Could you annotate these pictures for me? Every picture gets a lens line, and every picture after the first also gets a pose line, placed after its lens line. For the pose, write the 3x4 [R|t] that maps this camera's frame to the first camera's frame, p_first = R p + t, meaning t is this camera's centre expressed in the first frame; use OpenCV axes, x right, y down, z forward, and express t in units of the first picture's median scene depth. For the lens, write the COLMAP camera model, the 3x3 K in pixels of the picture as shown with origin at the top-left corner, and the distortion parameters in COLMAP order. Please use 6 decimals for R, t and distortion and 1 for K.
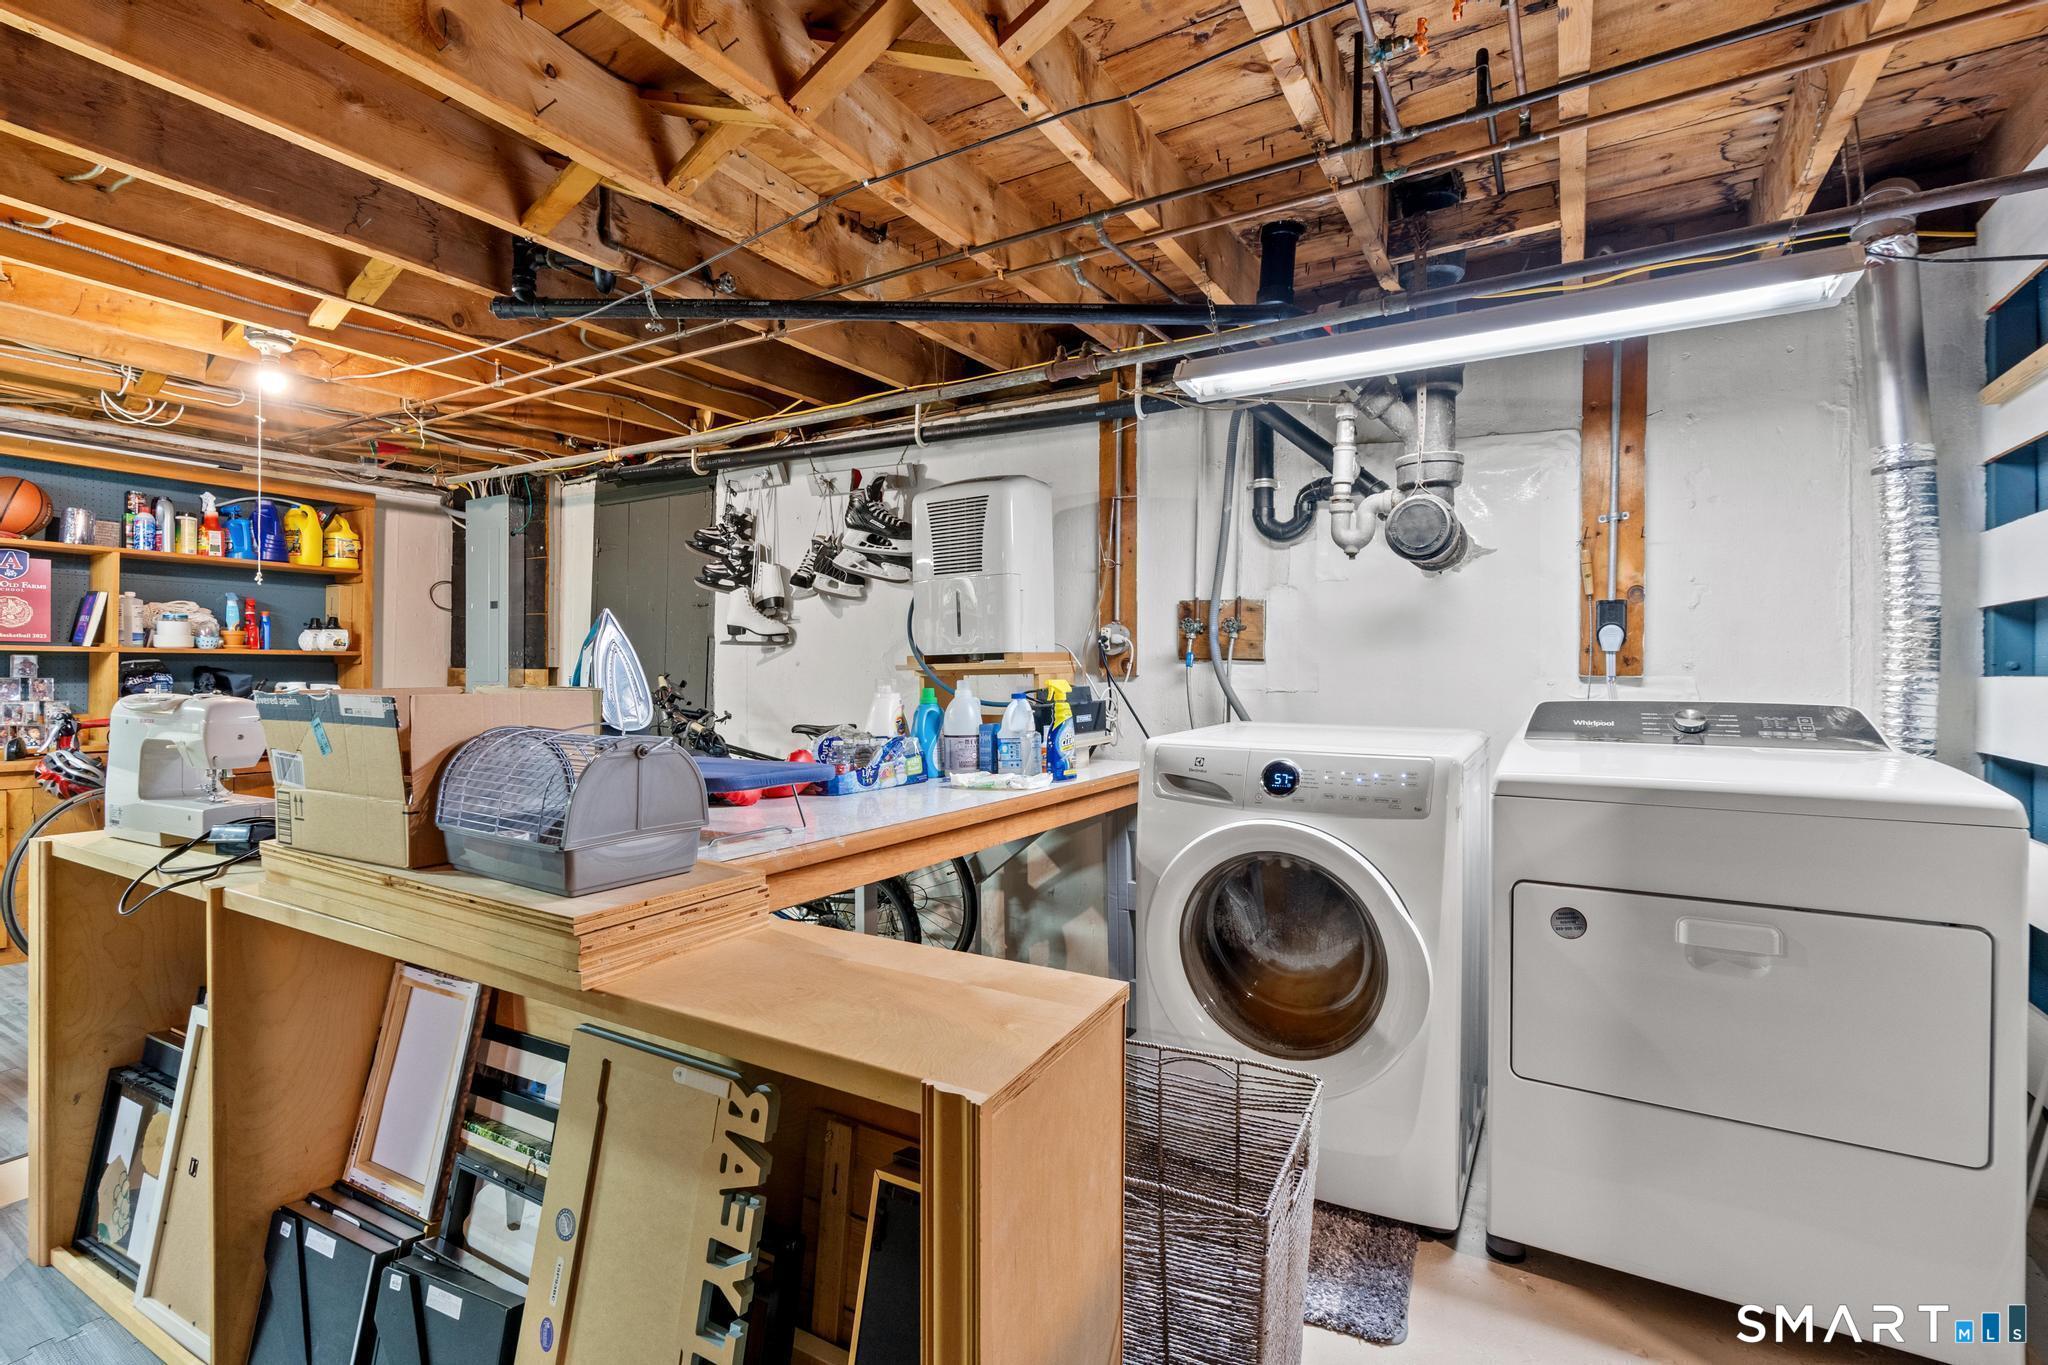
lens RADIAL K [[923.8, 0, 1014.1], [0, 923.8, 679.7], [0, 0, 1]] dist [-0.000781, 0.000371]
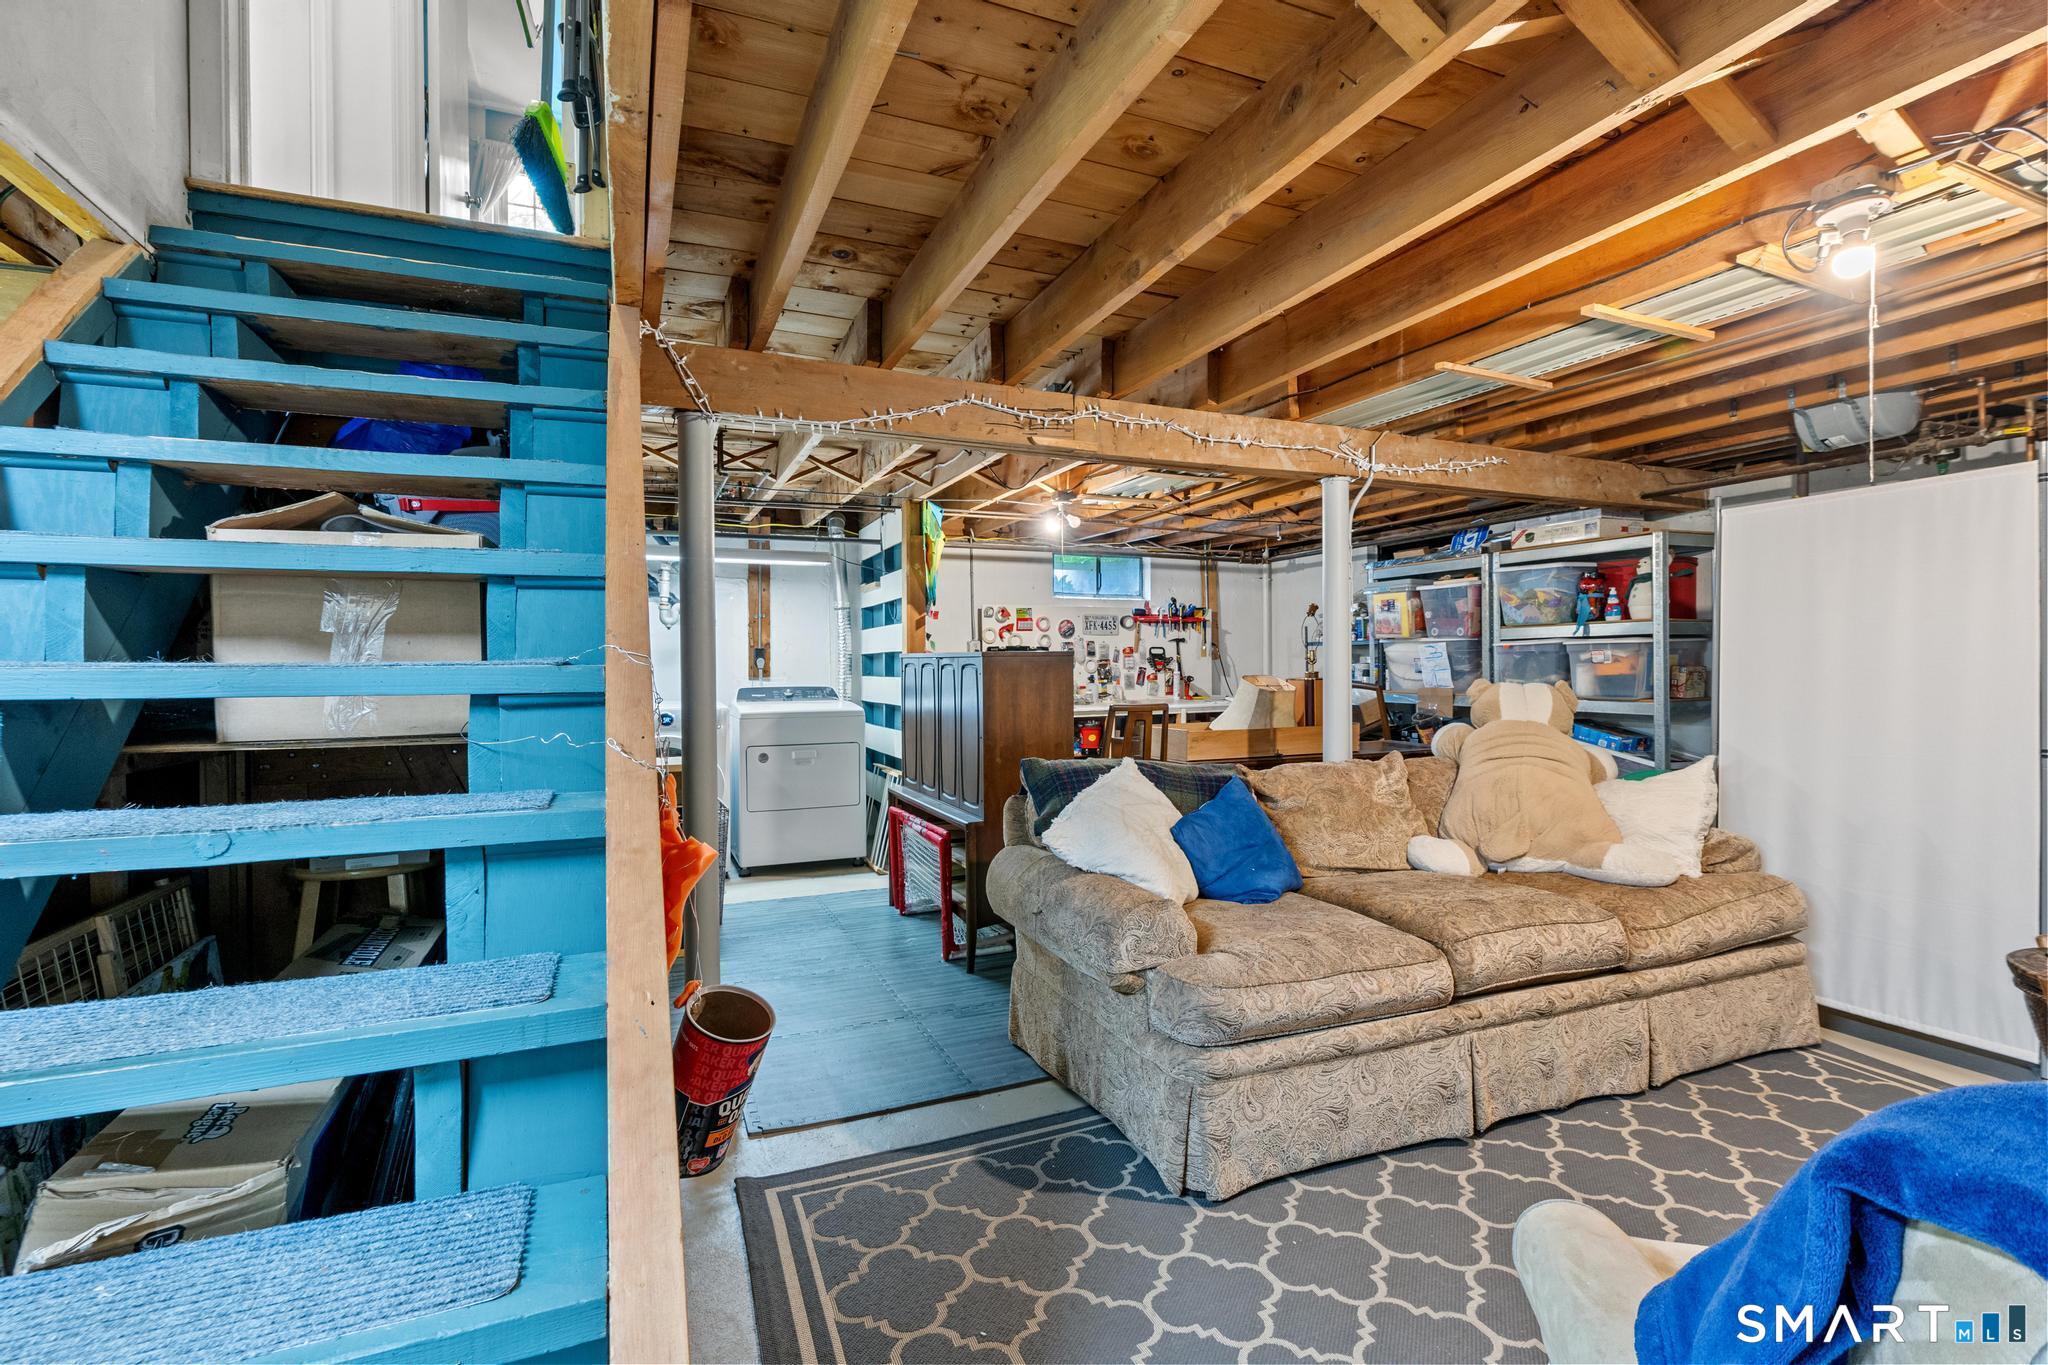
lens RADIAL K [[923.8, 0, 1016.3], [0, 923.8, 674.9], [0, 0, 1]] dist [-0.000781, 0.000371]
pose [[0.590791, -0.012609, 0.806726, -1.184275], [0.013394, 0.999893, 0.005820, -0.019328], [-0.806714, 0.007367, 0.590897, -1.288331]]
